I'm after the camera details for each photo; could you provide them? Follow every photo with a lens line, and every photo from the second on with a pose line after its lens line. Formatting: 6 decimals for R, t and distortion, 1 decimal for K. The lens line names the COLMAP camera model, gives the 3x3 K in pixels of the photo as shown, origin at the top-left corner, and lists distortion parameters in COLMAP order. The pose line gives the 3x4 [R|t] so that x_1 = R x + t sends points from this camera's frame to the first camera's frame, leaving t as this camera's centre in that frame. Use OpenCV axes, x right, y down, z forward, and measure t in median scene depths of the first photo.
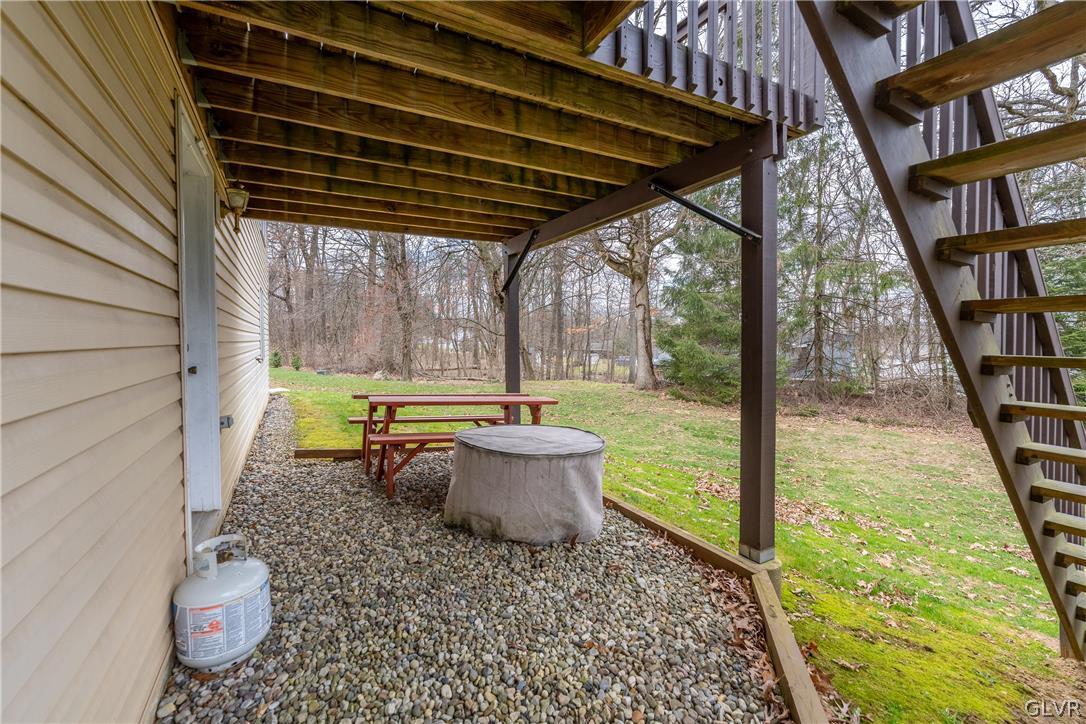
lens RADIAL K [[450.8, 0, 541.3], [0, 450.8, 342.5], [0, 0, 1]] dist [-0.000394, -0.000052]
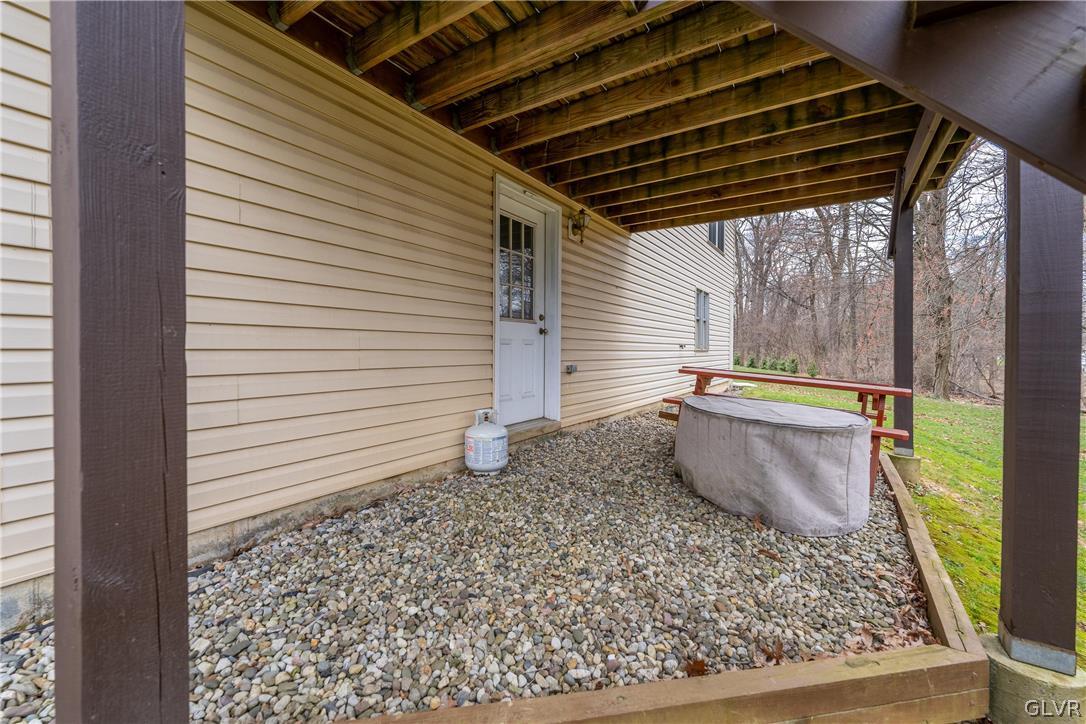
lens RADIAL K [[457.0, 0, 541.7], [0, 457.0, 349.7], [0, 0, 1]] dist [-0.000972, -0.000147]
pose [[0.468927, 0.015914, -0.883094, 0.659481], [-0.023189, 0.999715, 0.005703, 0.114221], [0.882932, 0.017804, 0.469162, 0.206047]]
